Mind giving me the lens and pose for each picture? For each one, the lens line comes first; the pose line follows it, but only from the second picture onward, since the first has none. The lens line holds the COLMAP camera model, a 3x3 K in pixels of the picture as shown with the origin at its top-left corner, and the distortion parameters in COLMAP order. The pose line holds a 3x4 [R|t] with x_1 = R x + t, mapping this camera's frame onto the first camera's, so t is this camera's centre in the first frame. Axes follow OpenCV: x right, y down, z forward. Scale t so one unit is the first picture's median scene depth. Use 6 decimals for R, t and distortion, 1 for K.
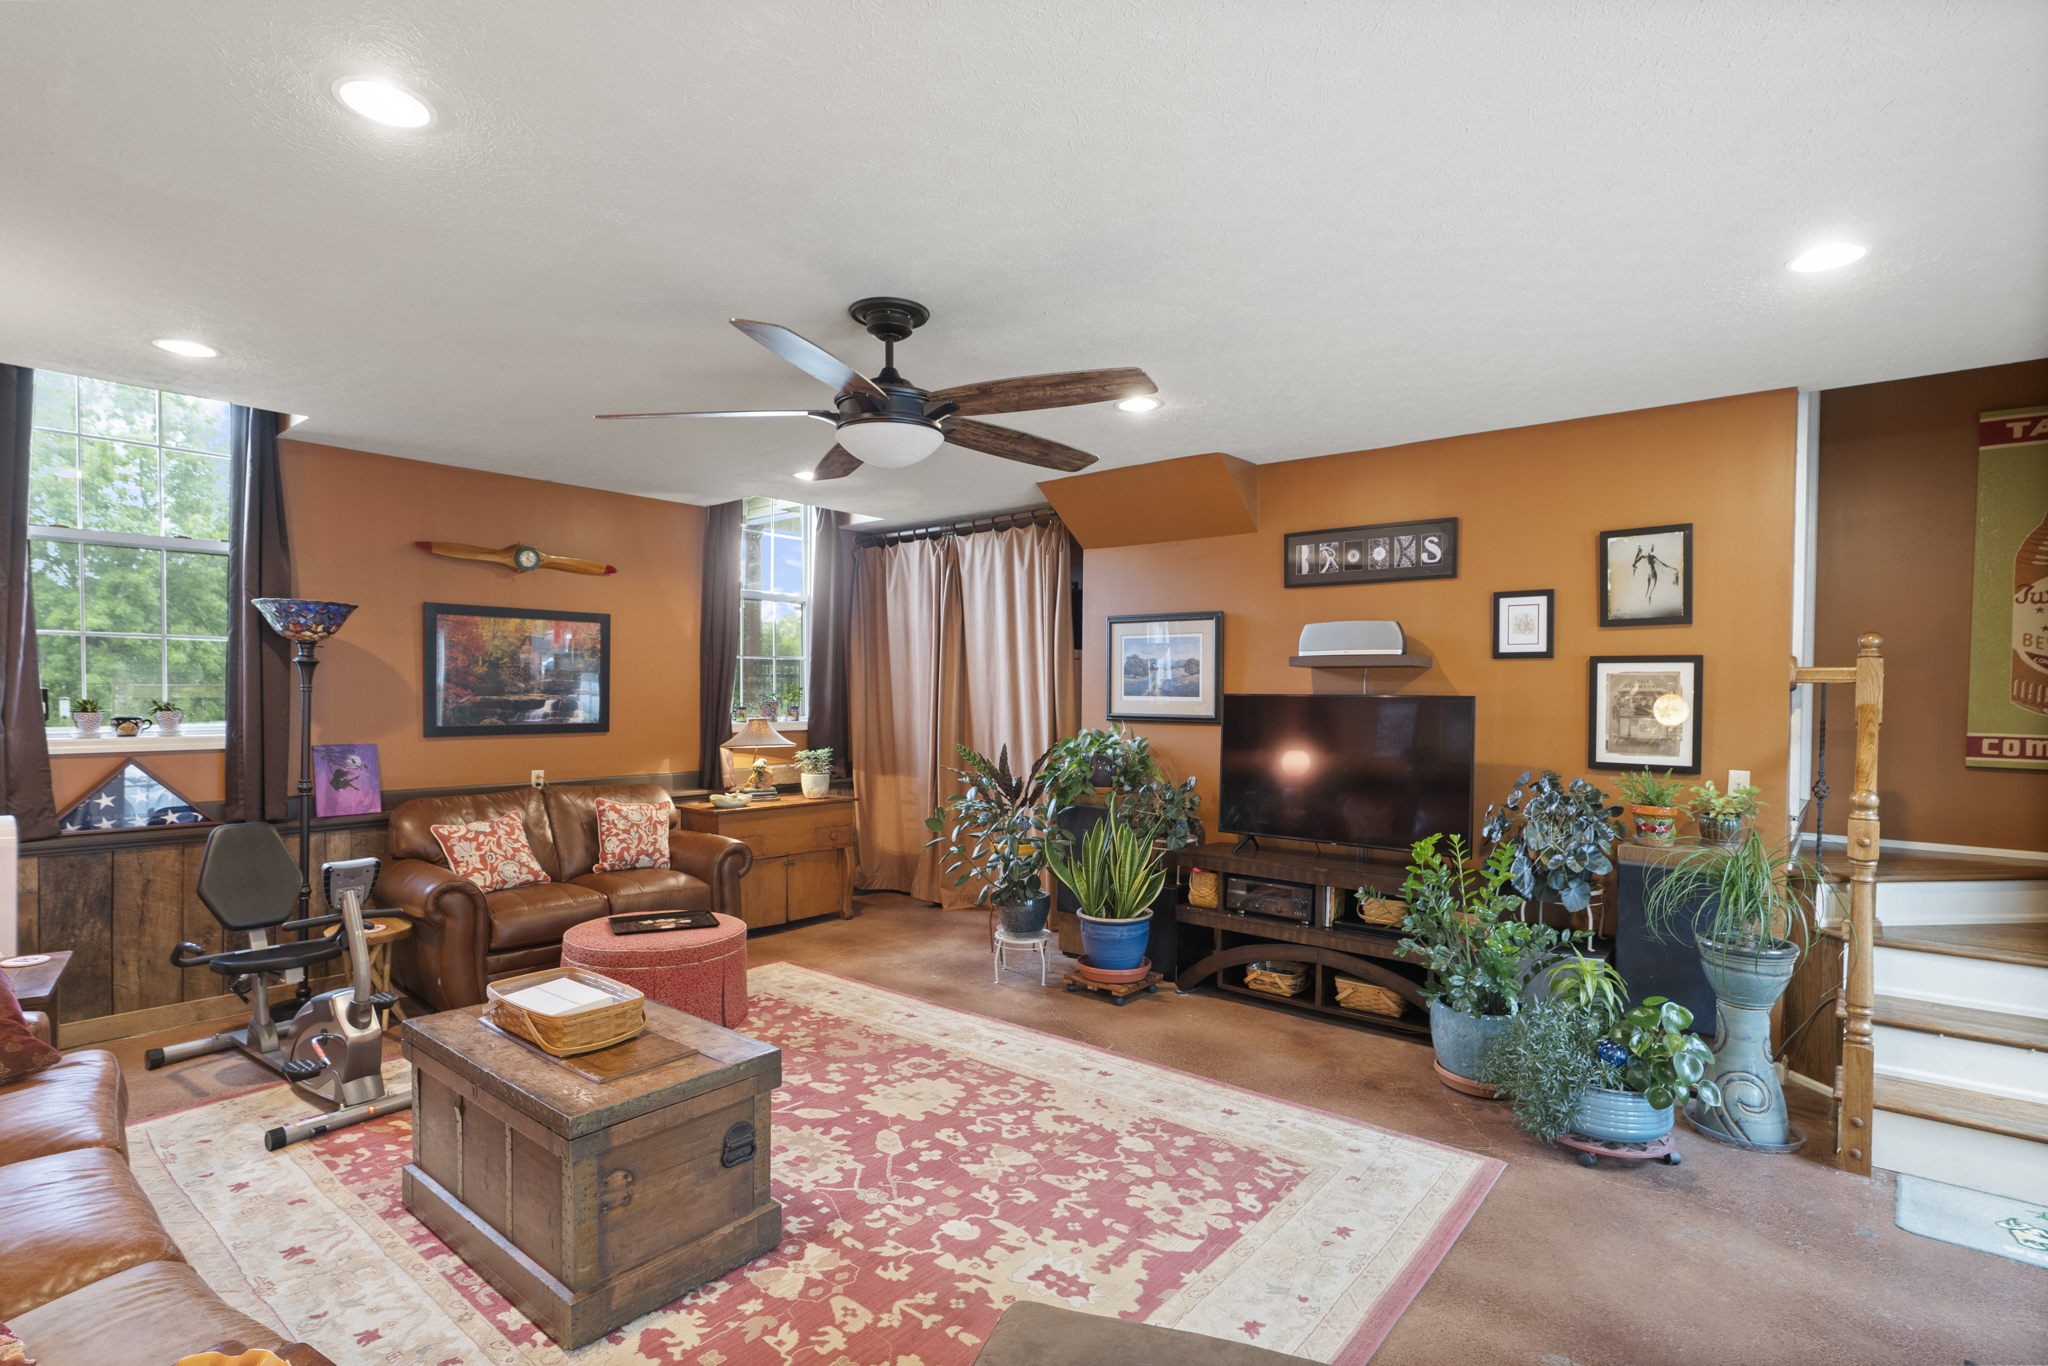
lens RADIAL K [[997.8, 0, 997.5], [0, 997.8, 709.3], [0, 0, 1]] dist [-0.008237, 0.001791]
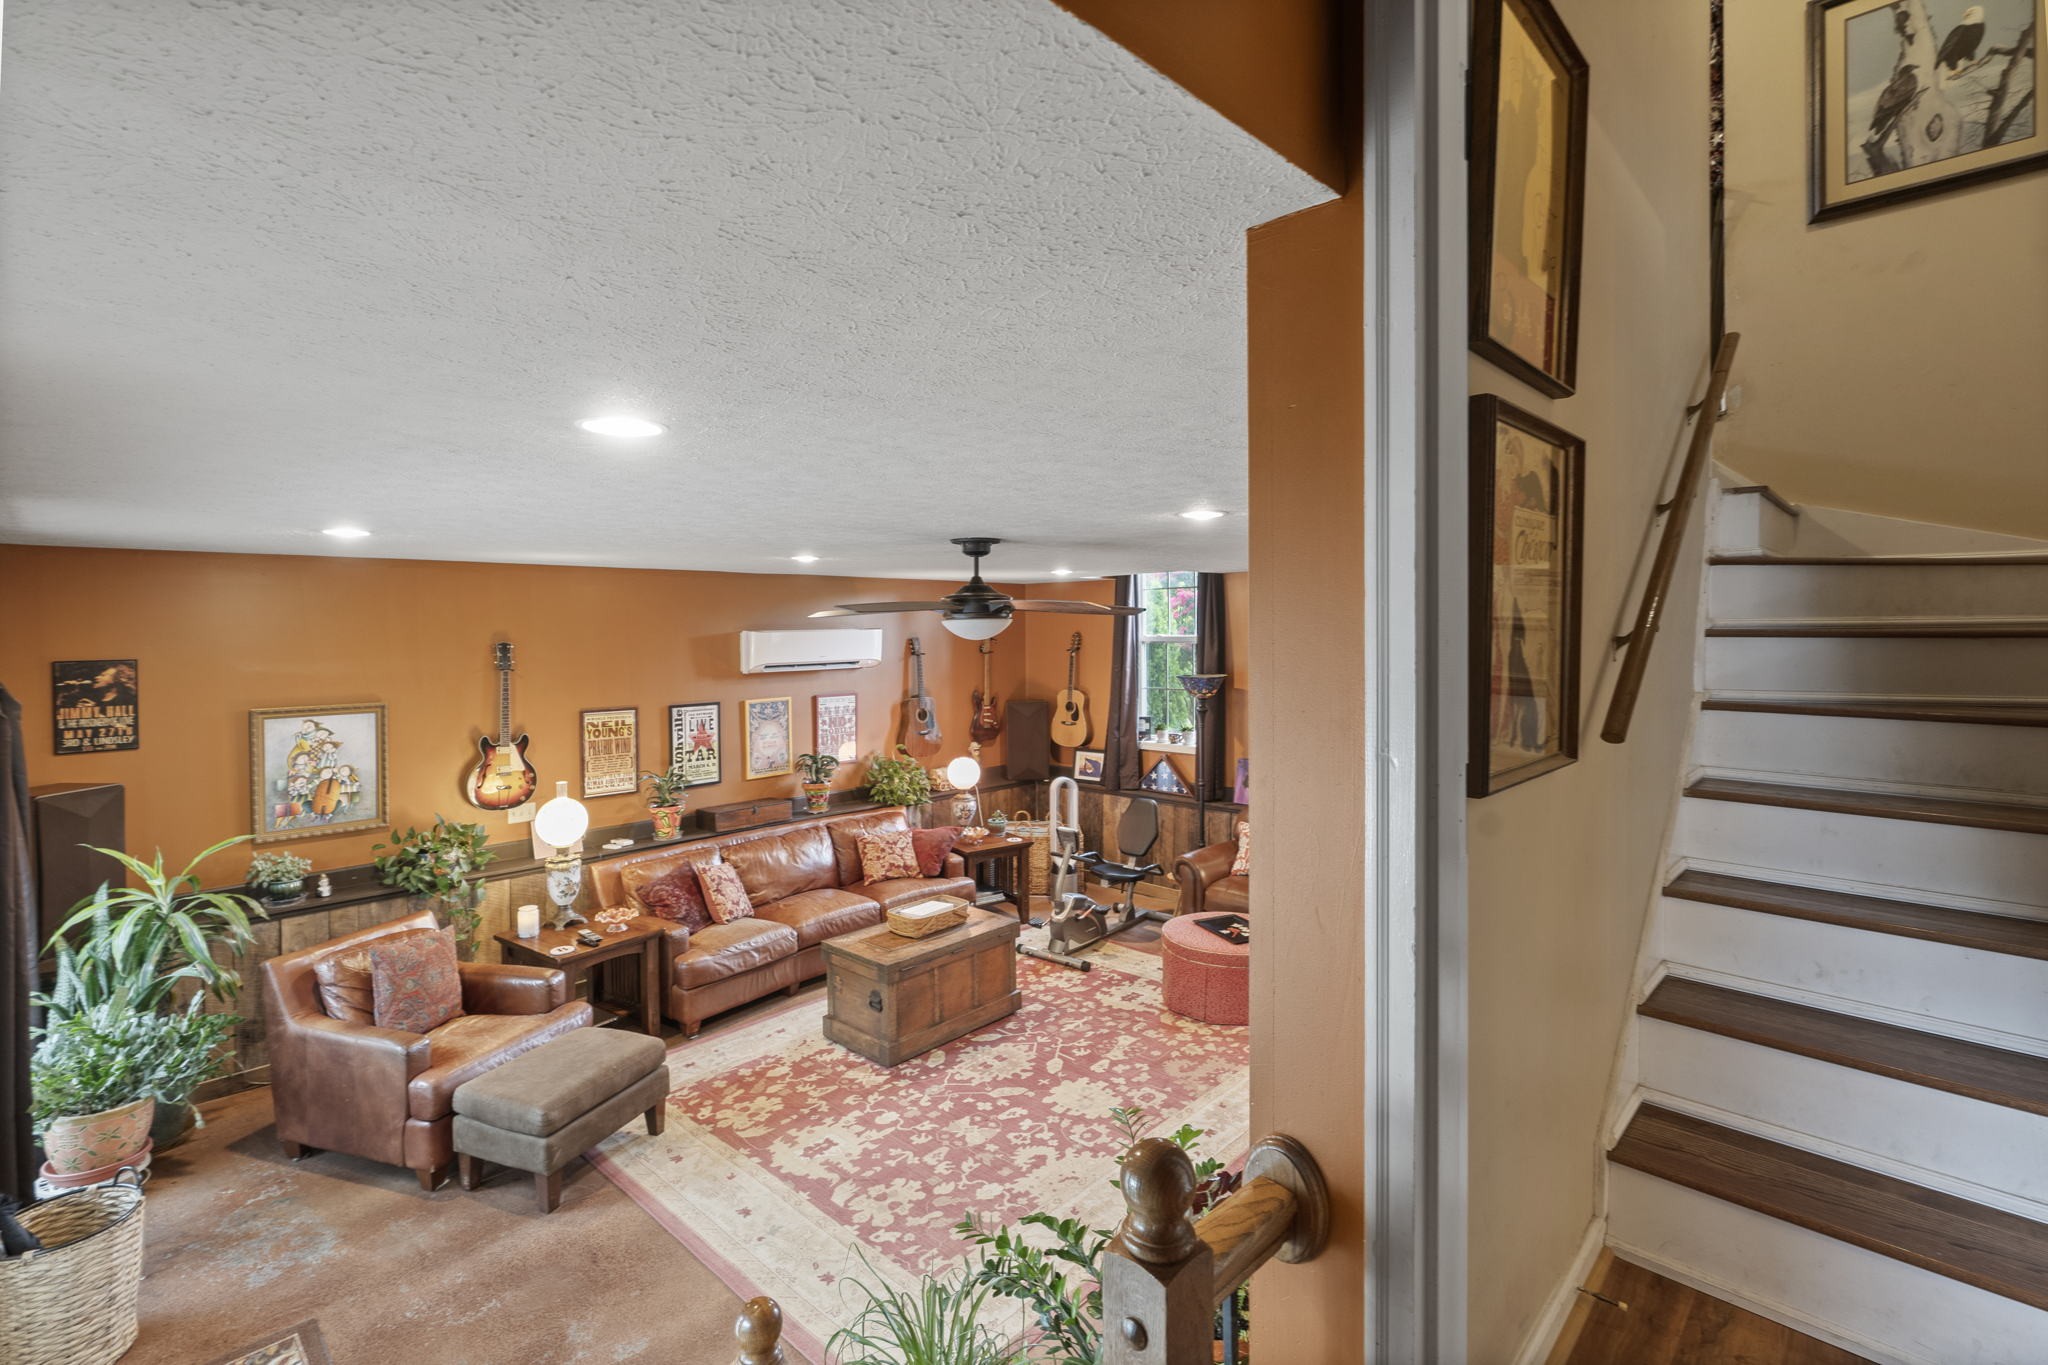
lens RADIAL K [[934.3, 0, 1041.3], [0, 934.3, 631.9], [0, 0, 1]] dist [-0.010226, 0.002715]
pose [[-0.044665, -0.007307, -0.998975, 1.207112], [-0.004709, 0.999964, -0.007104, -0.223711], [0.998991, 0.004387, -0.044698, 1.054312]]
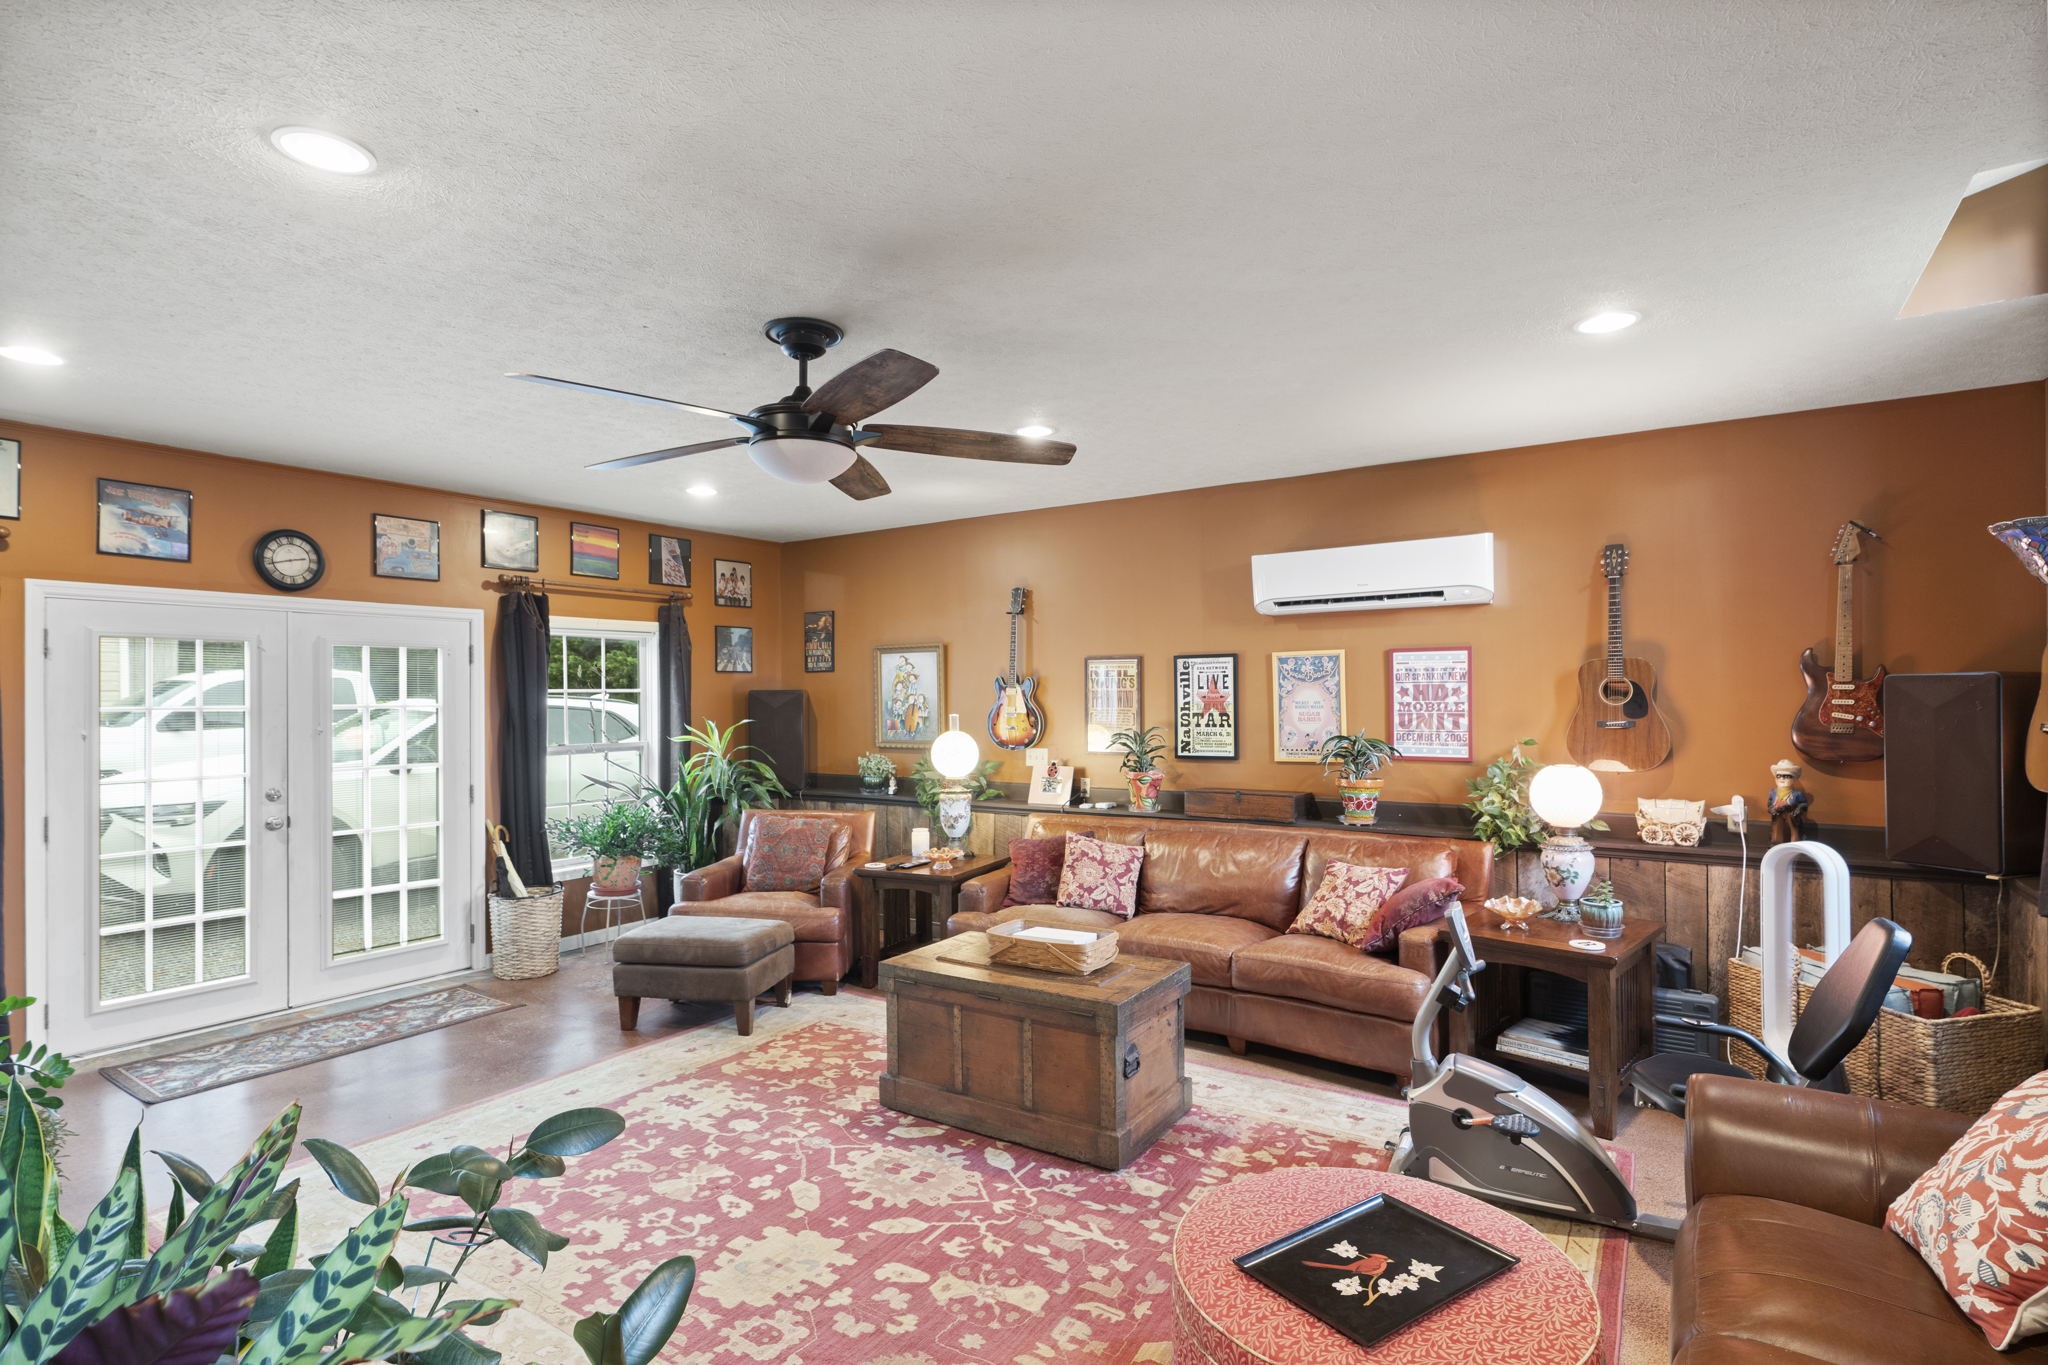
lens RADIAL K [[997.8, 0, 1011.9], [0, 997.8, 685.2], [0, 0, 1]] dist [-0.008237, 0.001791]
pose [[-0.992150, -0.003736, -0.125000, -0.172553], [-0.004135, 0.999987, 0.002933, -0.038322], [0.124987, 0.003426, -0.992152, 1.841443]]
